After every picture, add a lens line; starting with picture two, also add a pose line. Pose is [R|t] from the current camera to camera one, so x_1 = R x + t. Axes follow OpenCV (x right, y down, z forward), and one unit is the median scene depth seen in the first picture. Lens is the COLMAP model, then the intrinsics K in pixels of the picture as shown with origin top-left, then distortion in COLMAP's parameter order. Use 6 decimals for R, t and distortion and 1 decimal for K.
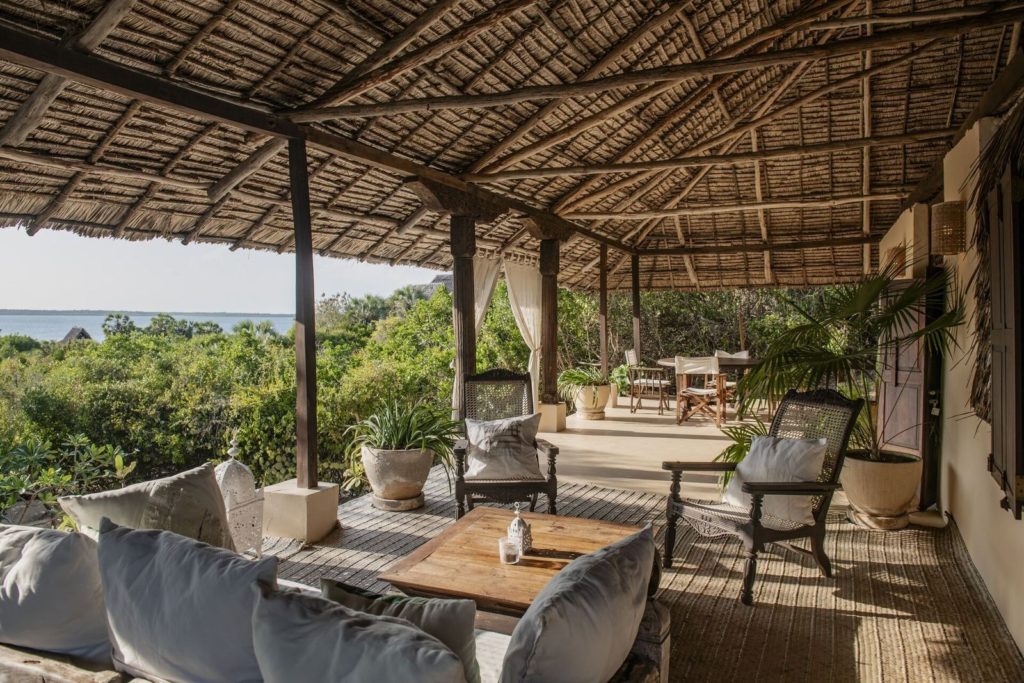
lens RADIAL K [[711.3, 0, 512.0], [0, 711.3, 341.5], [0, 0, 1]] dist [-0.006998, -0.002154]
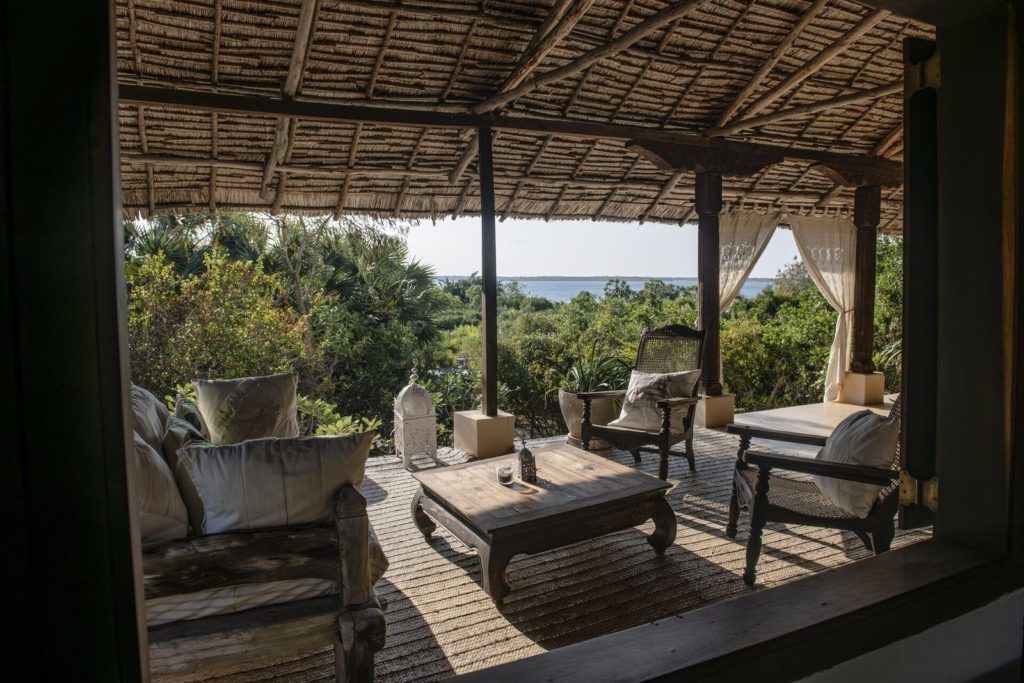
lens RADIAL K [[711.3, 0, 512.0], [0, 711.3, 341.5], [0, 0, 1]] dist [-0.006998, -0.002154]
pose [[0.774688, 0.047281, -0.630573, 0.360908], [-0.016064, 0.998350, 0.055122, 0.008329], [0.632139, -0.032573, 0.774170, 0.057200]]
